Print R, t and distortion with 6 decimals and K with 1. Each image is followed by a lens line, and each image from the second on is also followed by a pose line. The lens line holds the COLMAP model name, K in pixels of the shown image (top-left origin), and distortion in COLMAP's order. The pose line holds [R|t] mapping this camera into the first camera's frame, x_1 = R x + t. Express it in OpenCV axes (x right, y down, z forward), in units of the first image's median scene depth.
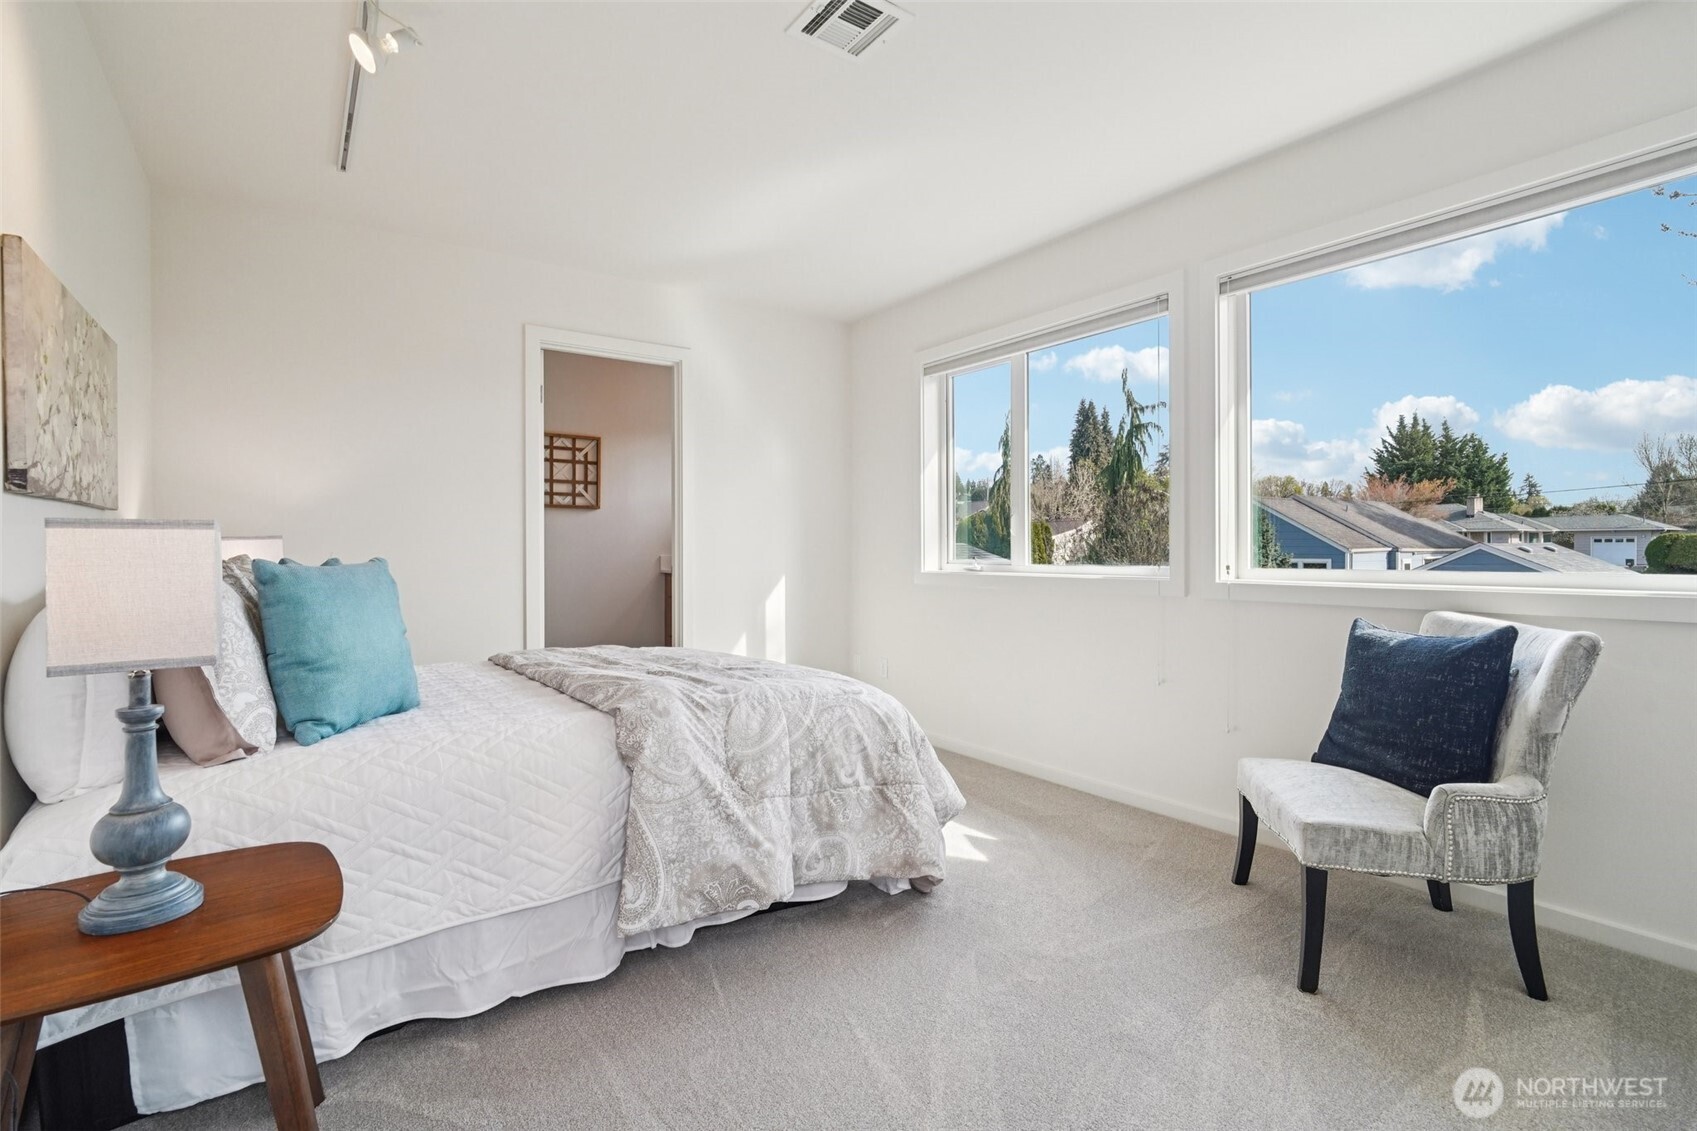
lens RADIAL K [[804.4, 0, 856.2], [0, 804.4, 560.5], [0, 0, 1]] dist [-0.008063, 0.003653]
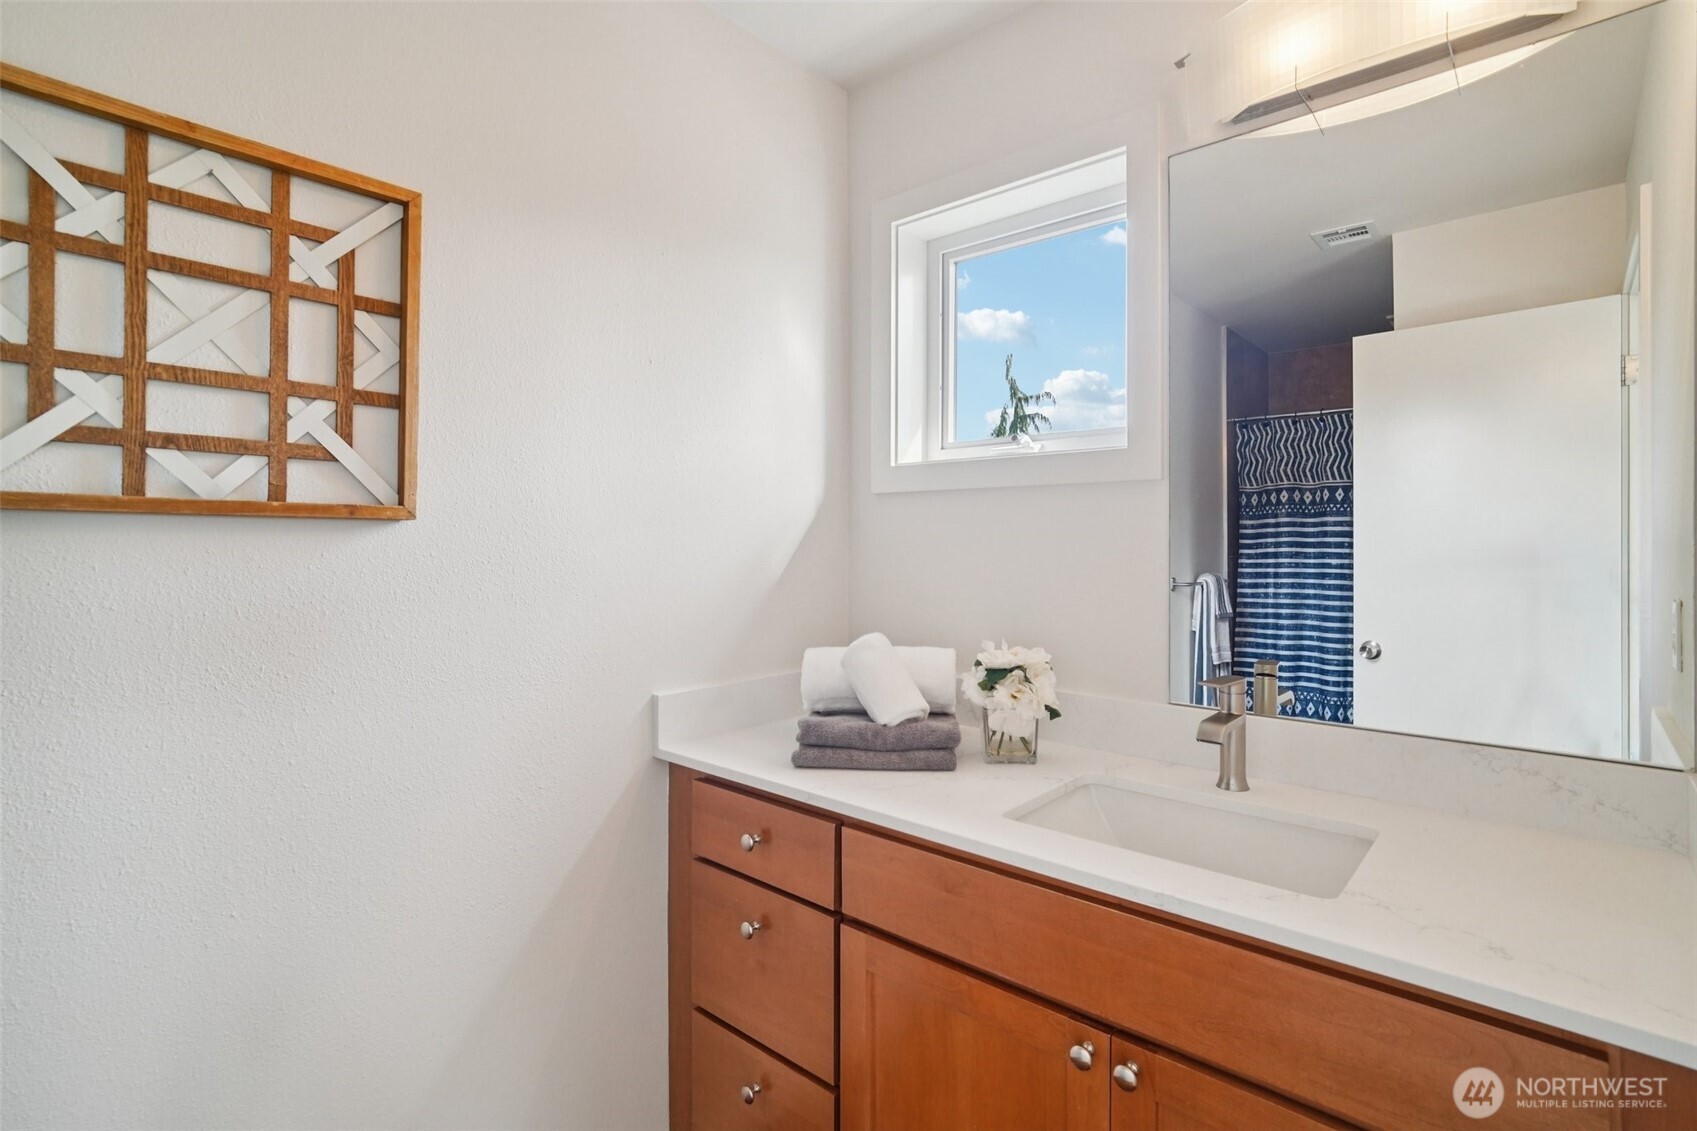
lens RADIAL K [[804.4, 0, 838.1], [0, 804.4, 552.4], [0, 0, 1]] dist [-0.008063, 0.003653]
pose [[0.978812, 0.006341, 0.204662, -0.252450], [-0.006393, 0.999979, -0.000408, -0.056695], [-0.204661, -0.000909, 0.978833, 0.767753]]
